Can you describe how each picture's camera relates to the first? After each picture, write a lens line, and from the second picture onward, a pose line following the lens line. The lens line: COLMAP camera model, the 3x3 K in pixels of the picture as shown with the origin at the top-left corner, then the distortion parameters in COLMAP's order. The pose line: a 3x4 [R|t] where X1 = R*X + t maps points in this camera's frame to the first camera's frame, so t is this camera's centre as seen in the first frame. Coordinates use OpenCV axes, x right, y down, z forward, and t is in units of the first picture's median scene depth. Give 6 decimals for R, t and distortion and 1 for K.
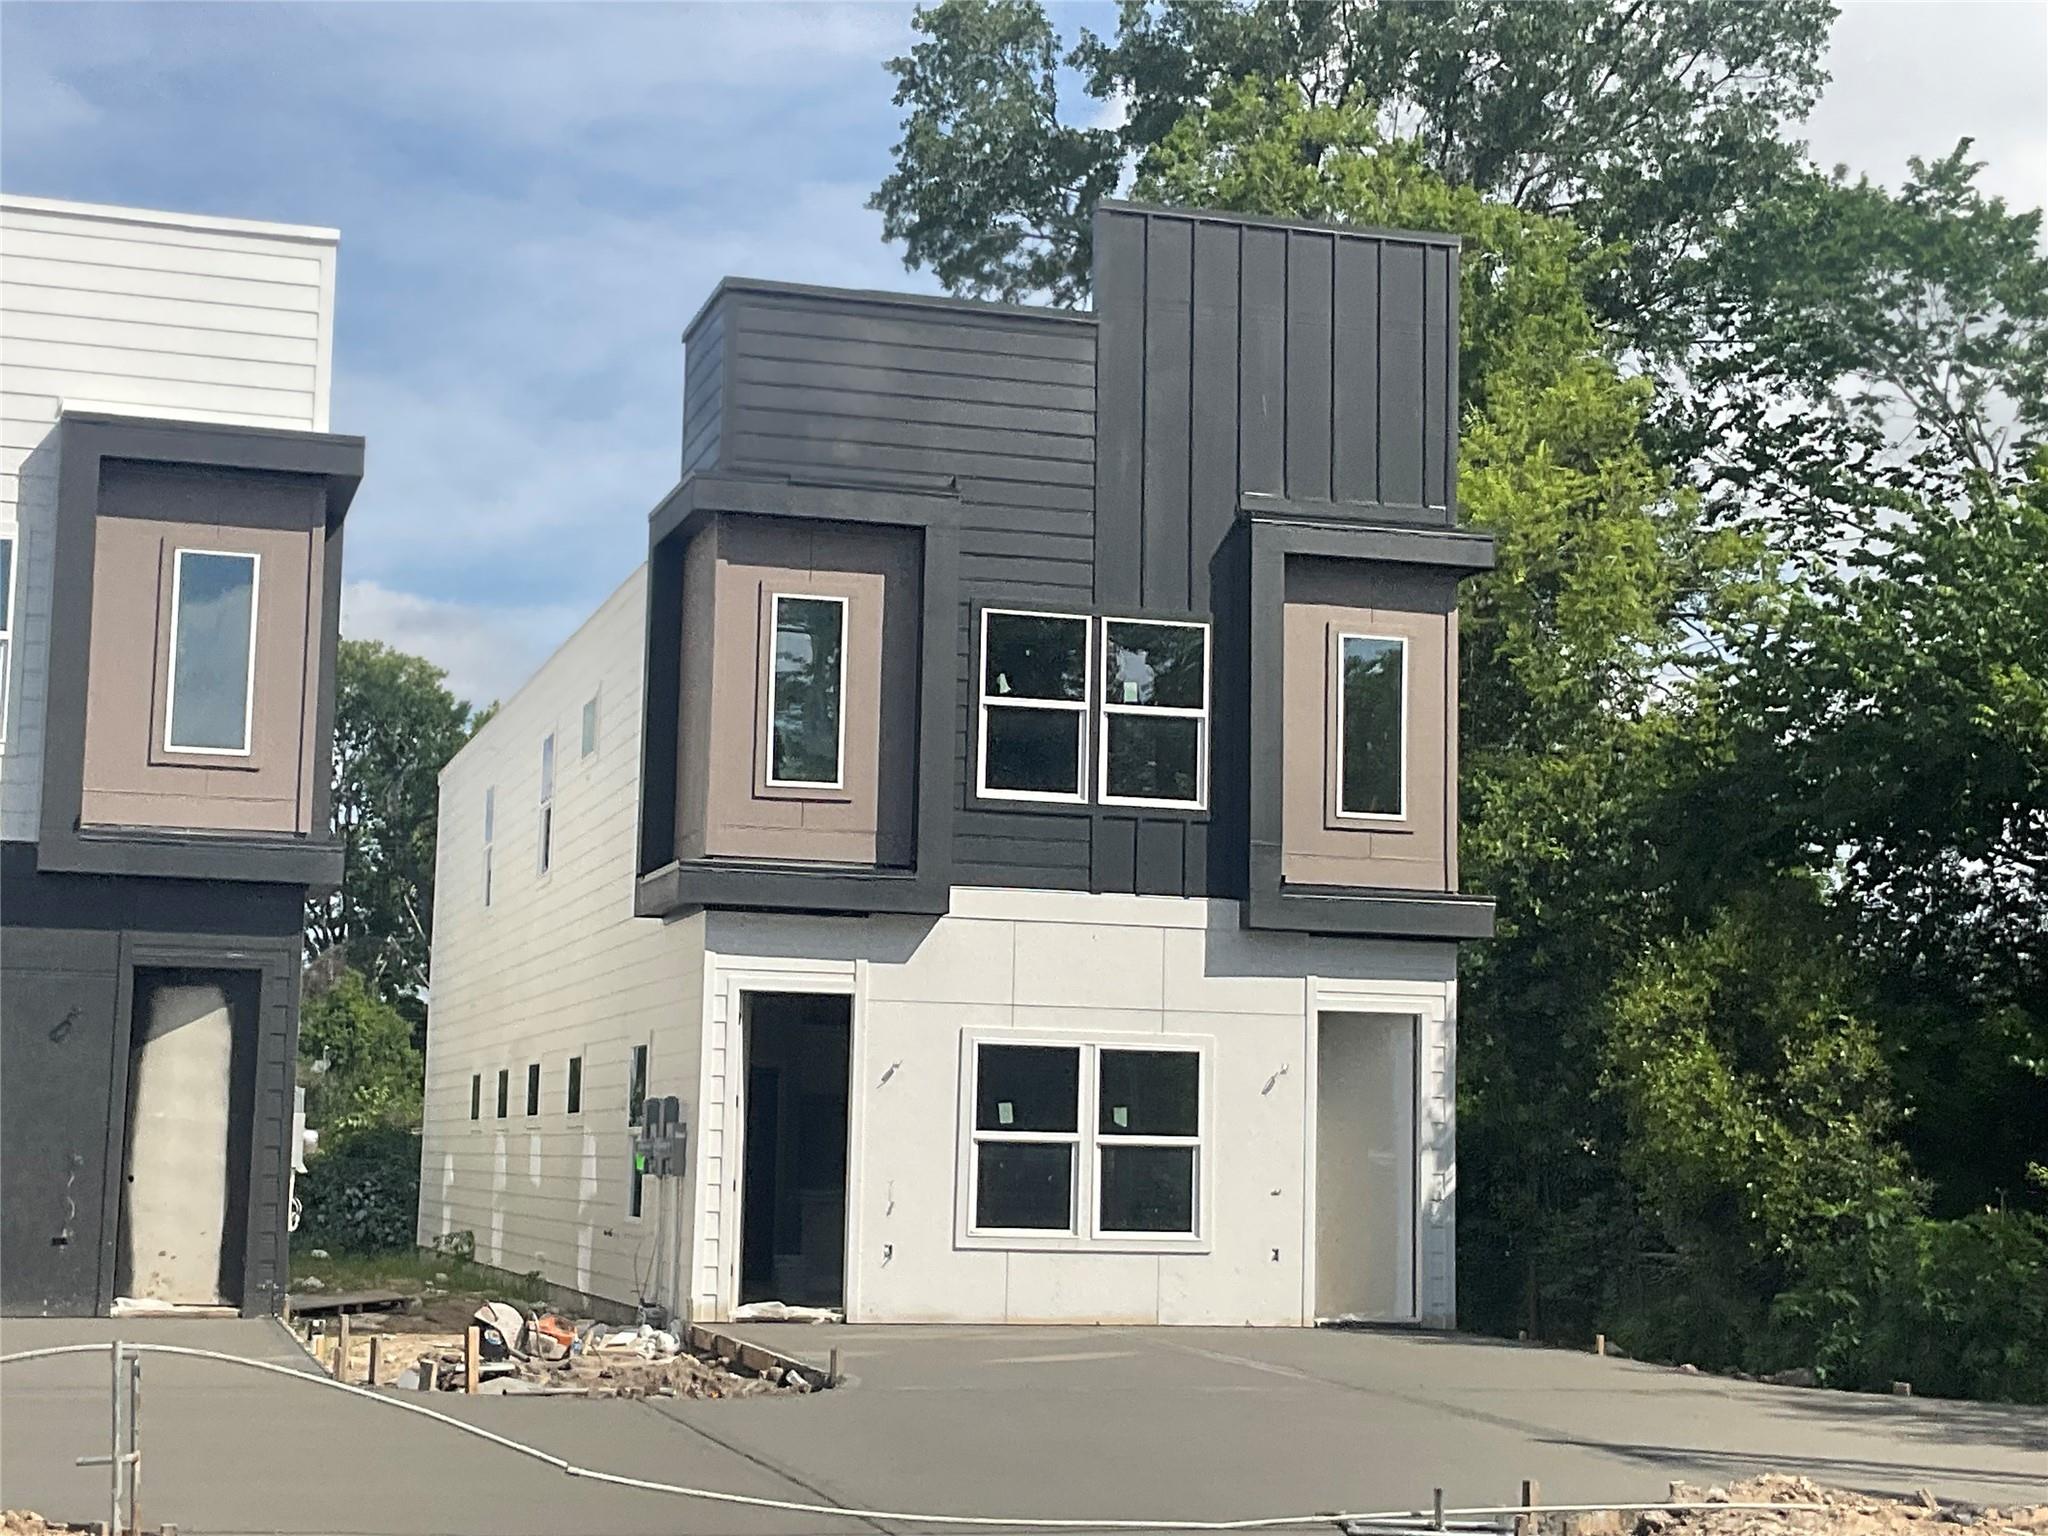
lens RADIAL K [[3202.7, 0, 1019.8], [0, 3202.7, 767.4], [0, 0, 1]] dist [0.062653, 0.000000]
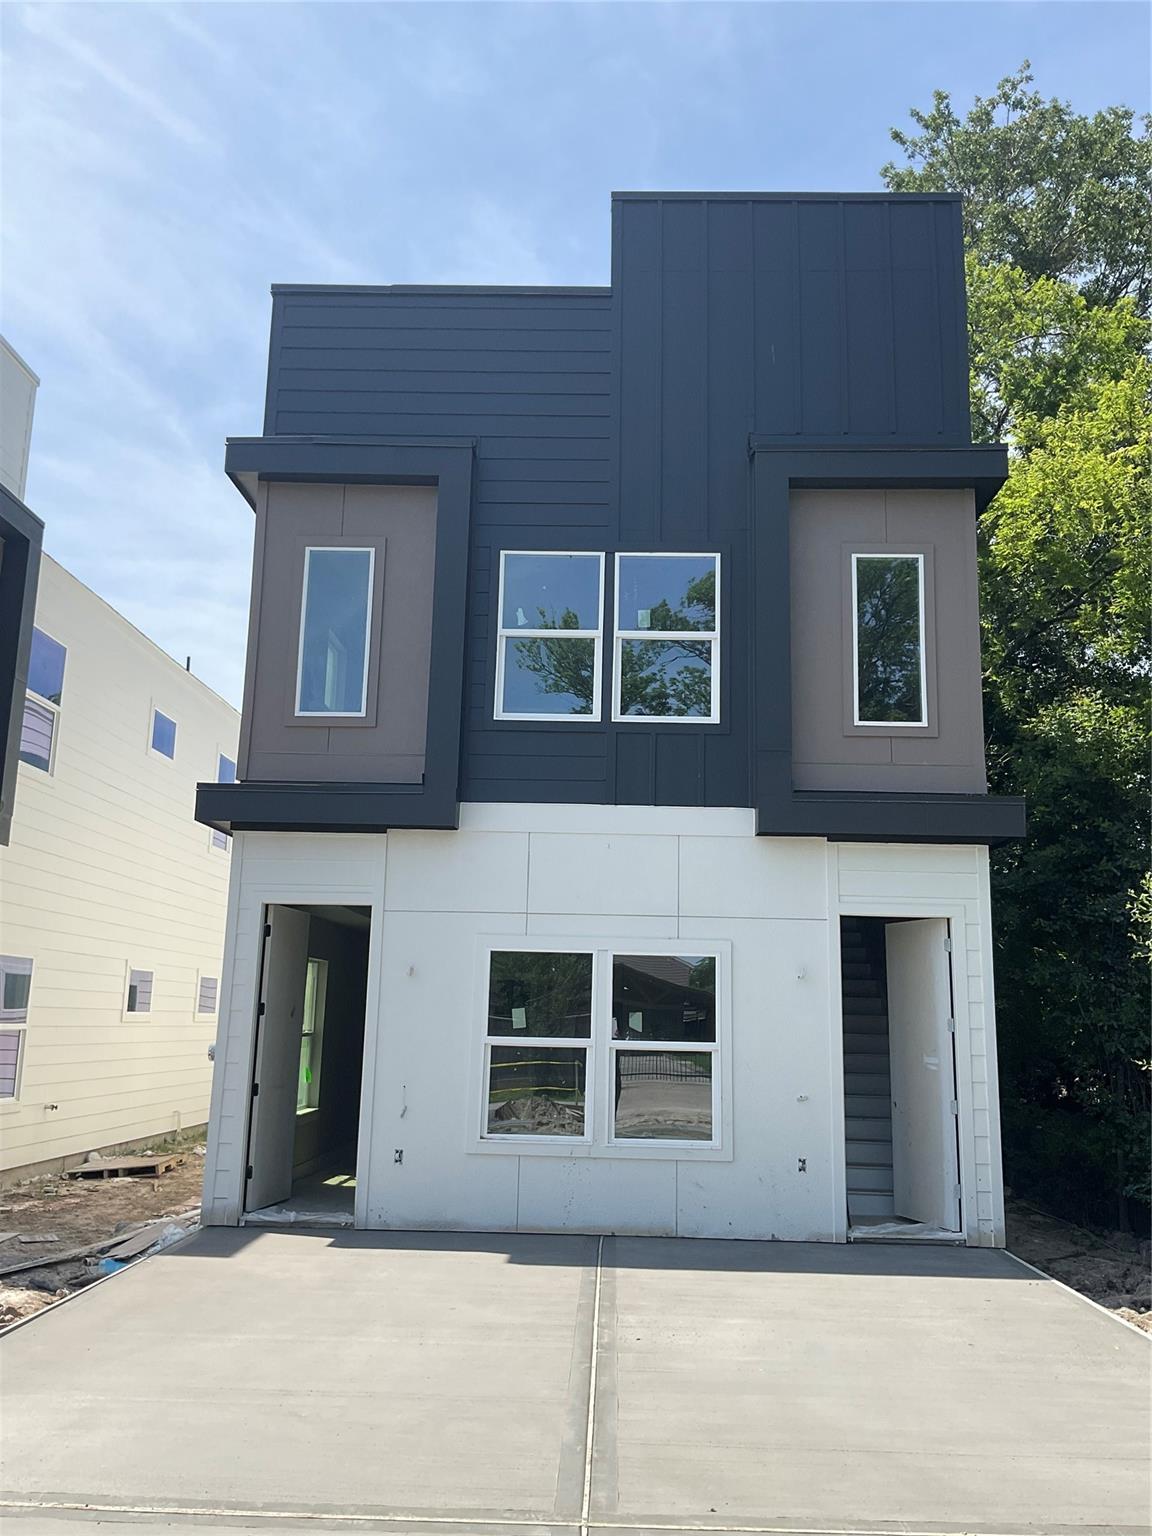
lens RADIAL K [[1222.8, 0, 585.2], [0, 1222.8, 775.7], [0, 0, 1]] dist [0.066284, -0.062273]
pose [[0.956182, -0.057214, -0.287129, 0.132105], [0.034767, 0.995970, -0.082679, 0.062595], [0.290702, 0.069073, 0.954317, 0.616213]]
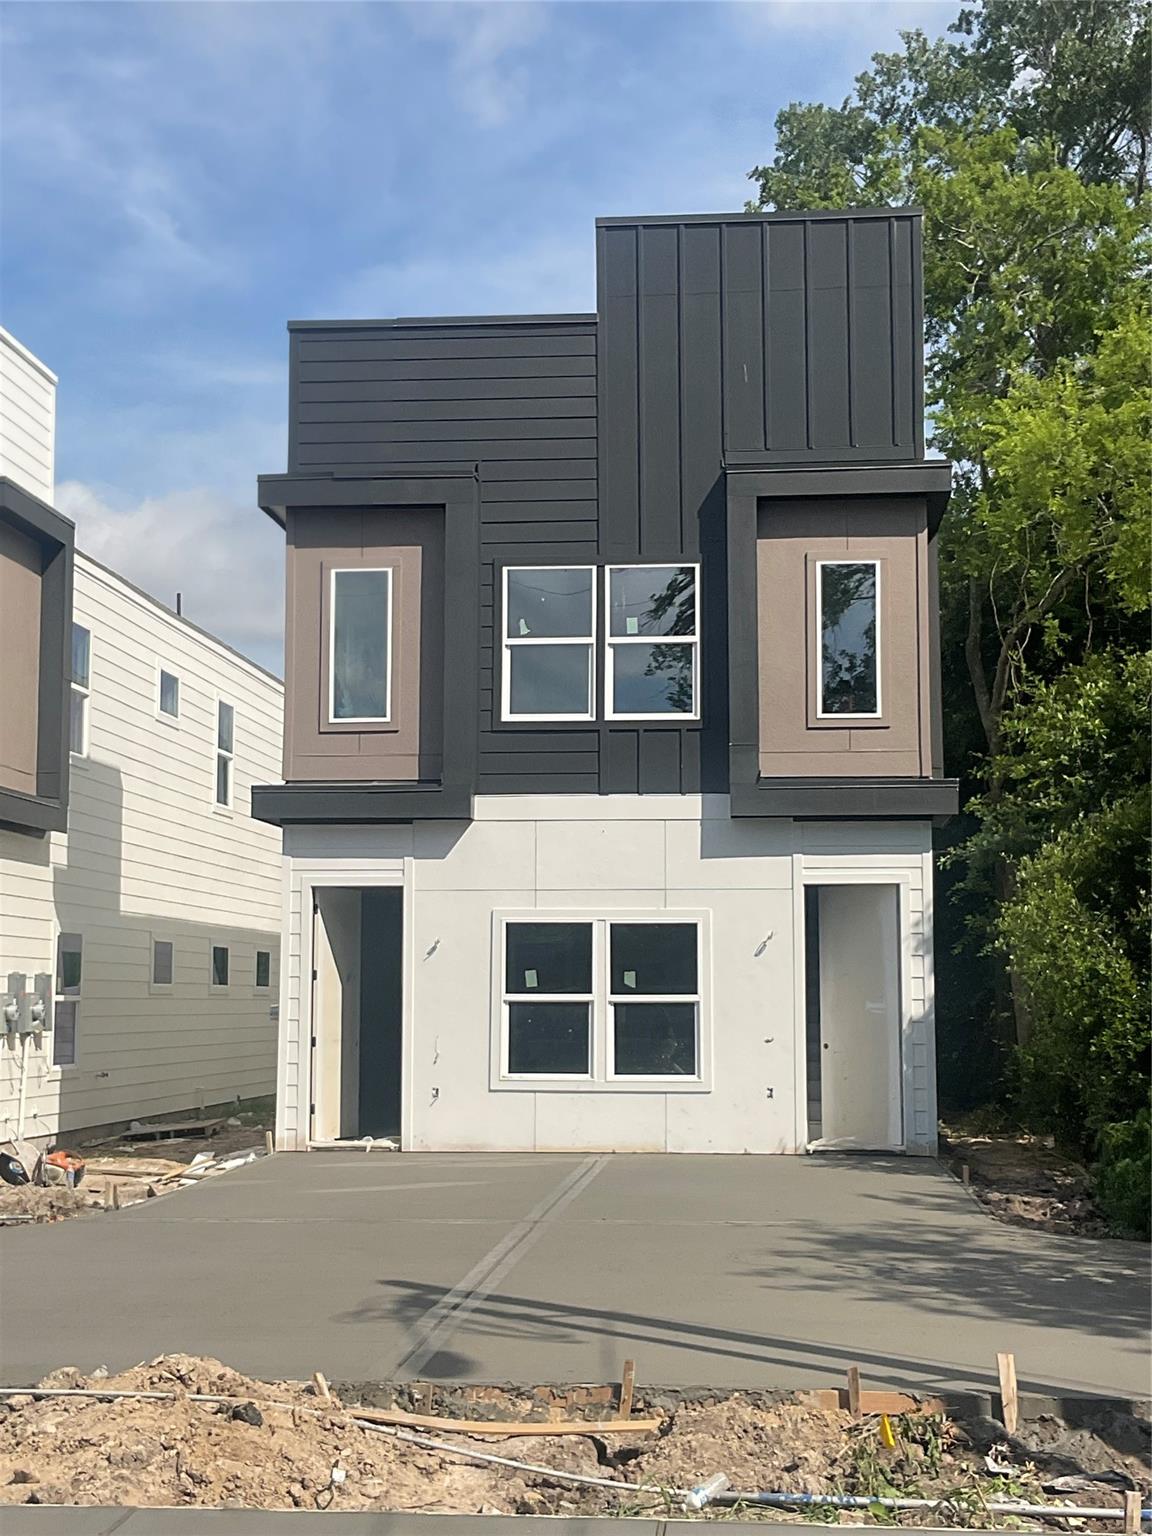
lens RADIAL K [[2221.7, 0, 584.0], [0, 2221.7, 769.5], [0, 0, 1]] dist [0.089170, 0.000000]
pose [[0.932743, -0.057861, -0.355868, 0.315311], [0.063191, 0.997996, 0.003360, 0.026705], [0.354960, -0.025622, 0.934530, 0.217114]]
